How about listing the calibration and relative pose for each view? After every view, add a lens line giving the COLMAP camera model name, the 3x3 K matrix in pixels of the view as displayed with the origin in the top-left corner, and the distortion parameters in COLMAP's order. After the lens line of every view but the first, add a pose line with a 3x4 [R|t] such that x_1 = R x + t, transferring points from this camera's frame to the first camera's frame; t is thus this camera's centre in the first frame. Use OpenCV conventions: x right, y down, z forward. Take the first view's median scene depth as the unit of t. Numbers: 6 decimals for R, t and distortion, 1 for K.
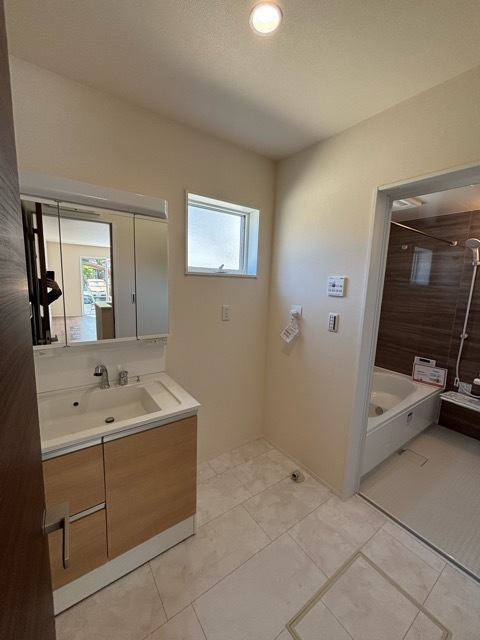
lens RADIAL K [[264.4, 0, 231.4], [0, 264.4, 321.0], [0, 0, 1]] dist [0.000653, -0.000378]
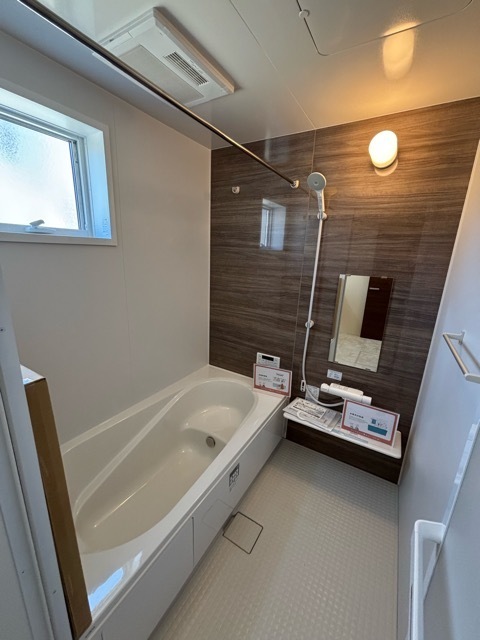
lens RADIAL K [[264.4, 0, 231.4], [0, 264.4, 321.0], [0, 0, 1]] dist [0.000653, -0.000378]
pose [[0.926702, -0.102501, 0.361549, 0.403185], [0.055691, 0.988918, 0.137621, -0.056371], [-0.371648, -0.107399, 0.922140, 0.399696]]
